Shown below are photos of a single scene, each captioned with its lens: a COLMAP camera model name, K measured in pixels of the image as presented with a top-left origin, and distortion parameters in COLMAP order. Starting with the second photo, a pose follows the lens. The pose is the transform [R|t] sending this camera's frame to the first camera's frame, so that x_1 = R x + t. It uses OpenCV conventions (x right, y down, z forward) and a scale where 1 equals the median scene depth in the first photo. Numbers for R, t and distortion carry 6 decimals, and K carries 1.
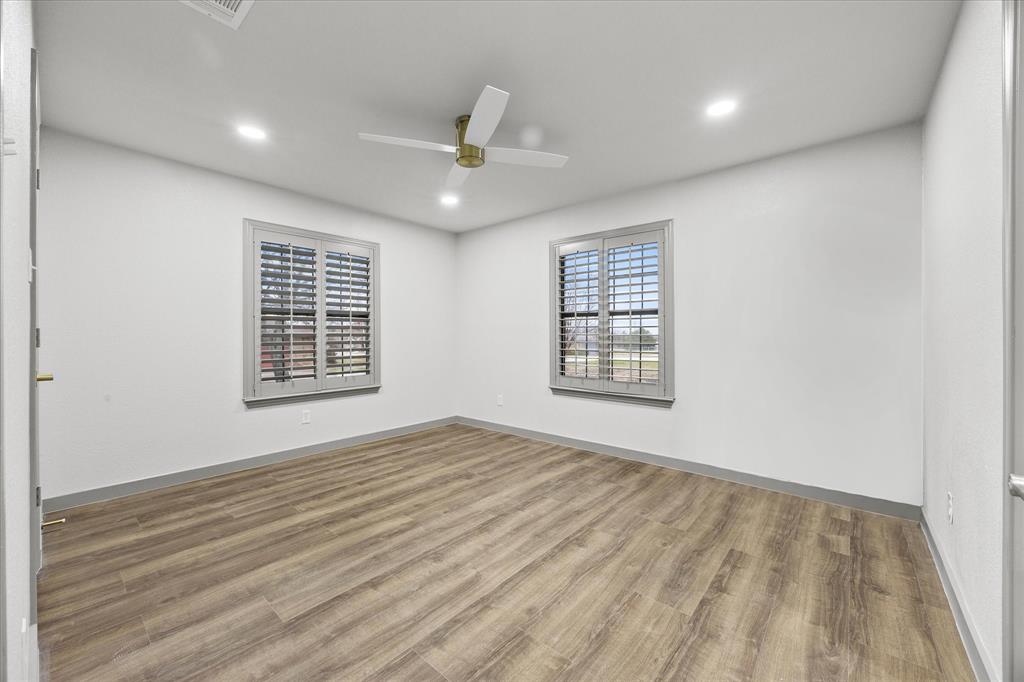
lens RADIAL K [[405.5, 0, 517.6], [0, 405.5, 340.3], [0, 0, 1]] dist [-0.002605, -0.000918]
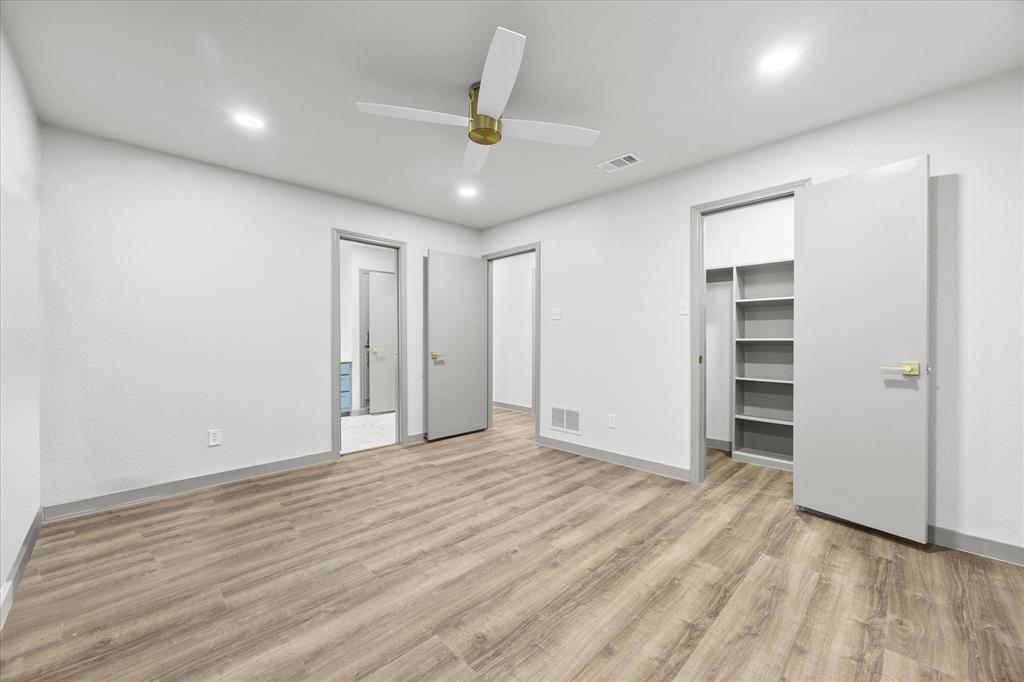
lens RADIAL K [[405.5, 0, 512.4], [0, 405.5, 340.1], [0, 0, 1]] dist [-0.002605, -0.000918]
pose [[-0.995017, 0.000813, 0.099706, -0.273786], [0.002012, 0.999927, 0.011929, -0.016272], [-0.099689, 0.012070, -0.994945, 1.945232]]
